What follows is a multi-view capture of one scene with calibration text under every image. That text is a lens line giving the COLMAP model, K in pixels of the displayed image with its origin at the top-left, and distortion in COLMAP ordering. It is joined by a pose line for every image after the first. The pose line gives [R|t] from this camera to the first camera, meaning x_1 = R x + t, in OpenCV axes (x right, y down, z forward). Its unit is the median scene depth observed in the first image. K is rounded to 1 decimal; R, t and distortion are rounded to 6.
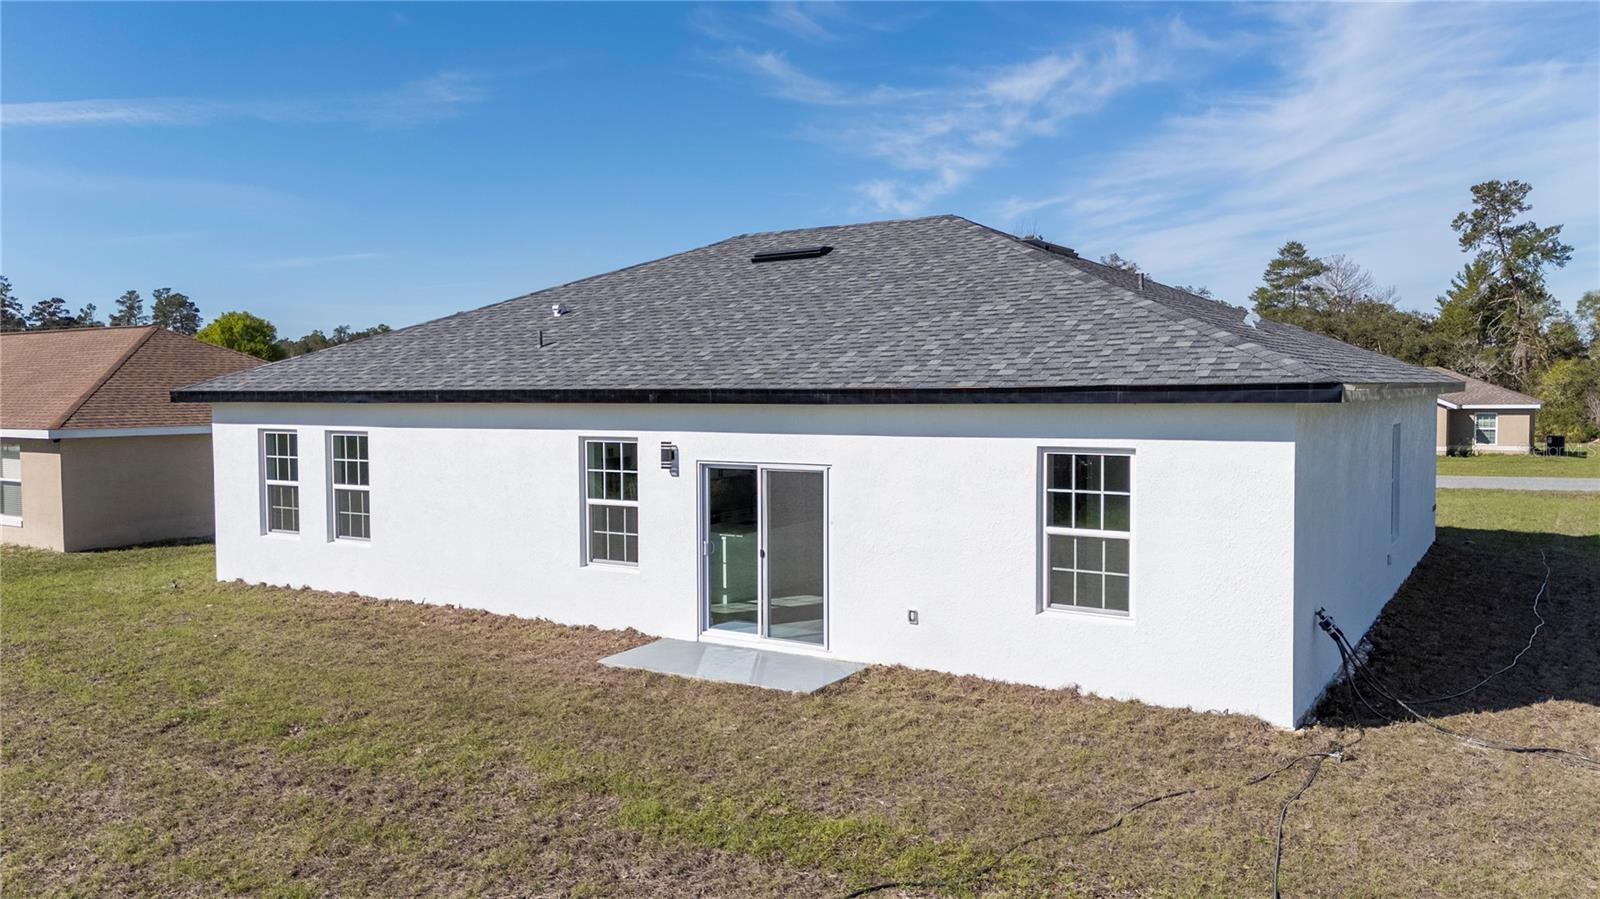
lens RADIAL K [[1178.2, 0, 803.8], [0, 1178.2, 461.7], [0, 0, 1]] dist [0.054481, -0.058274]
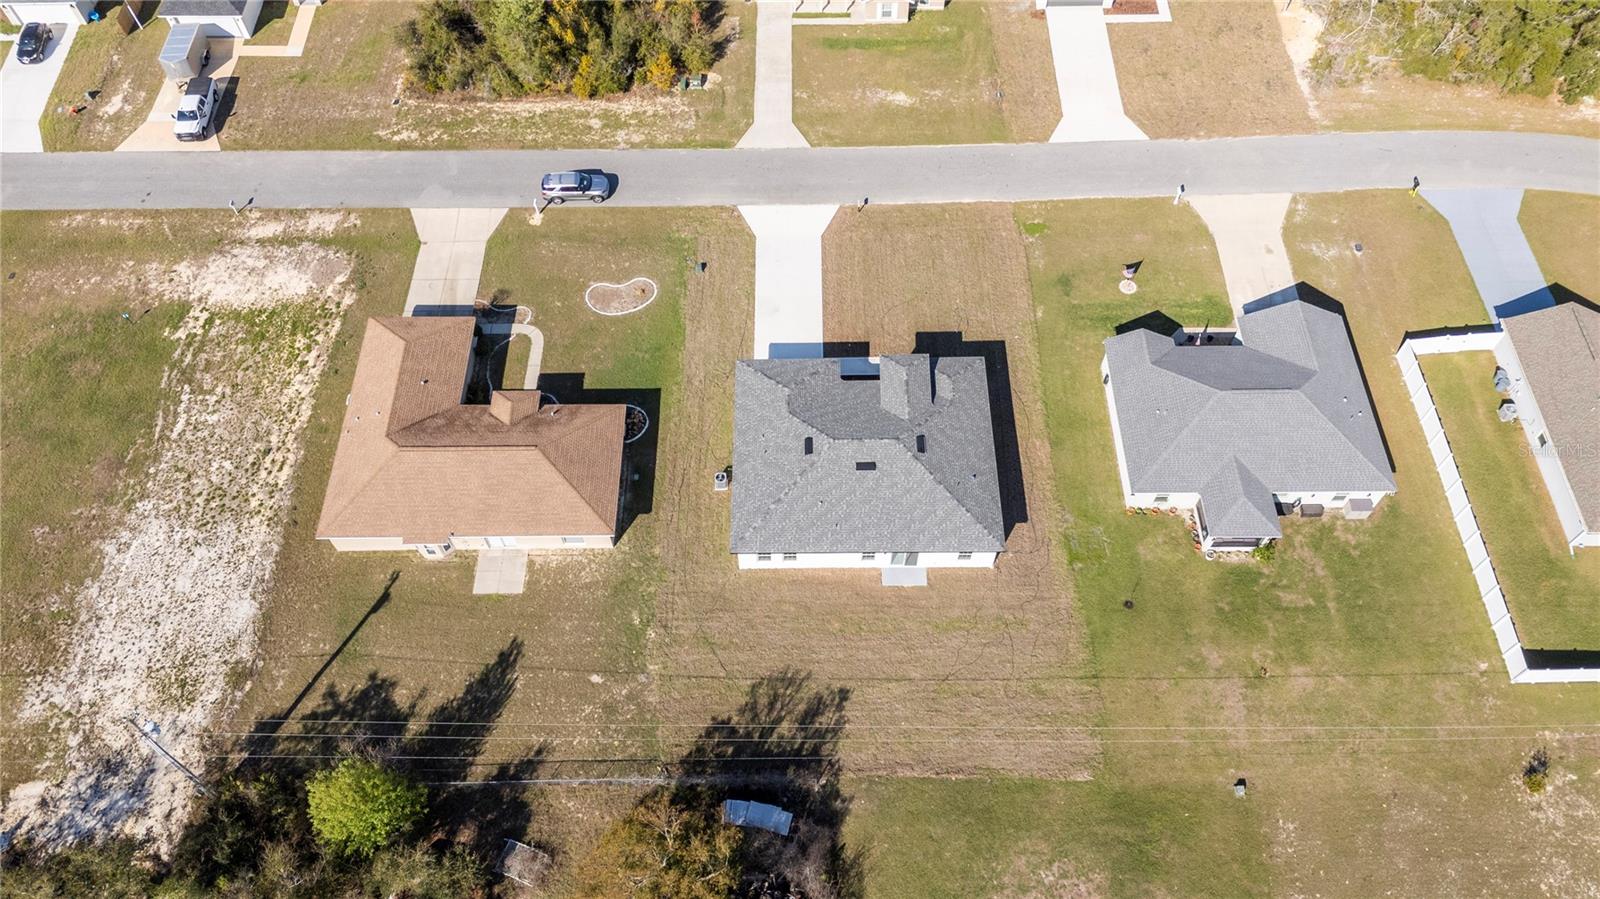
lens RADIAL K [[1178.2, 0, 803.8], [0, 1178.2, 461.7], [0, 0, 1]] dist [0.054481, -0.058274]
pose [[0.841603, -0.459188, 0.284343, -1.730872], [0.030995, 0.566662, 0.823367, -4.572909], [-0.539207, -0.684135, 0.491136, -1.116777]]
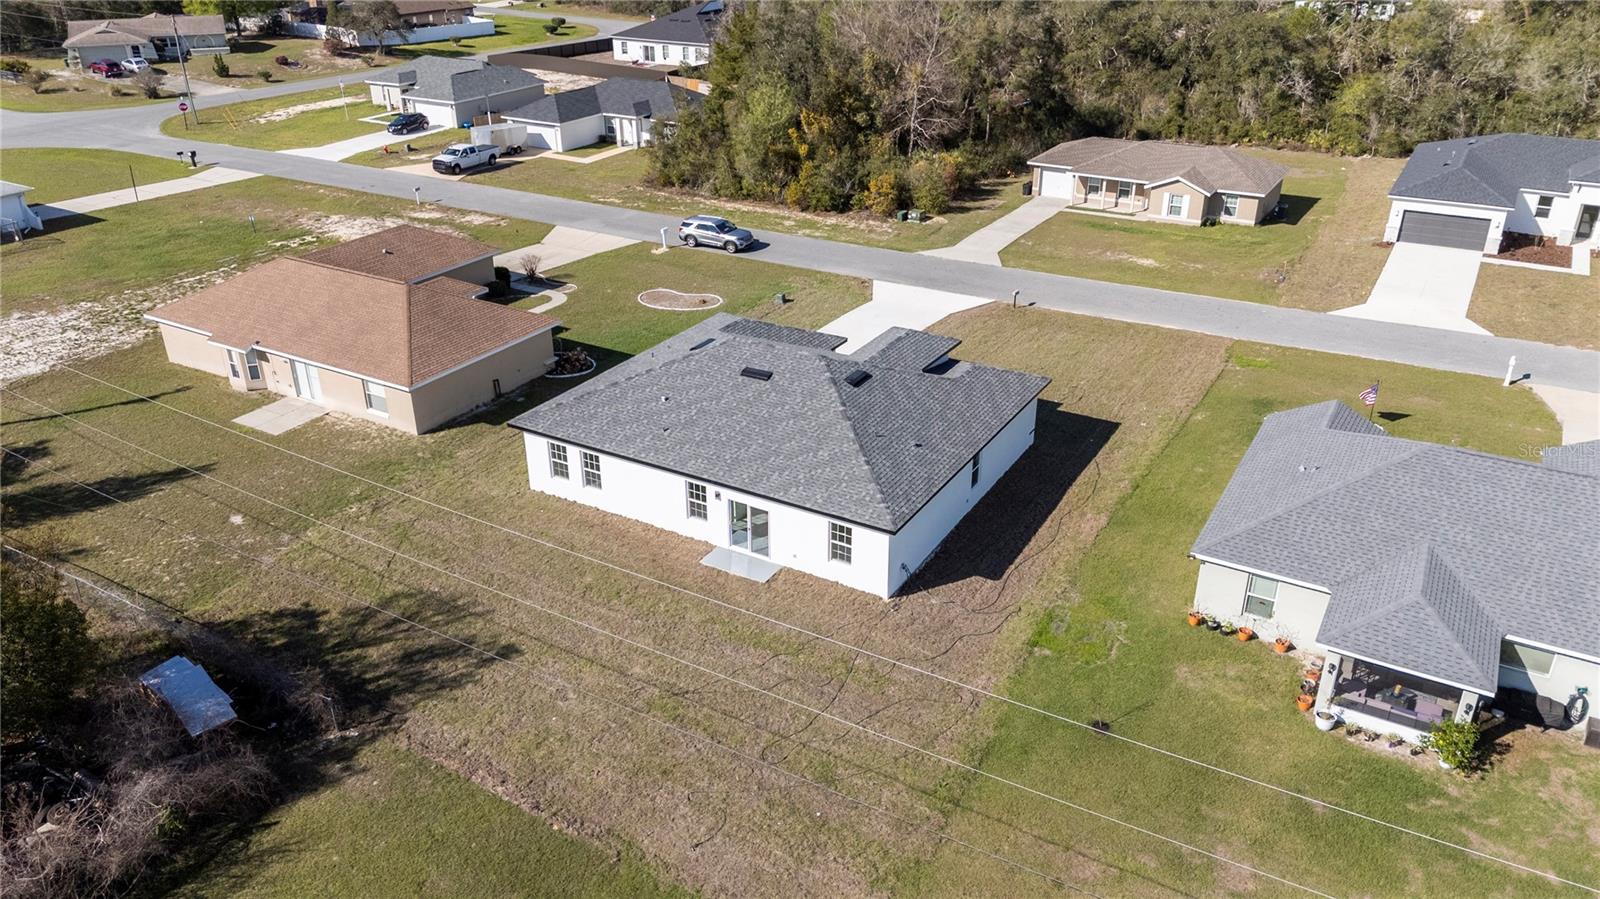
lens RADIAL K [[1178.2, 0, 803.8], [0, 1178.2, 461.7], [0, 0, 1]] dist [0.054481, -0.058274]
pose [[0.999501, -0.013547, 0.028519, 0.022912], [0.001029, 0.916776, 0.399401, -1.298318], [-0.031556, -0.399172, 0.916333, -1.766403]]
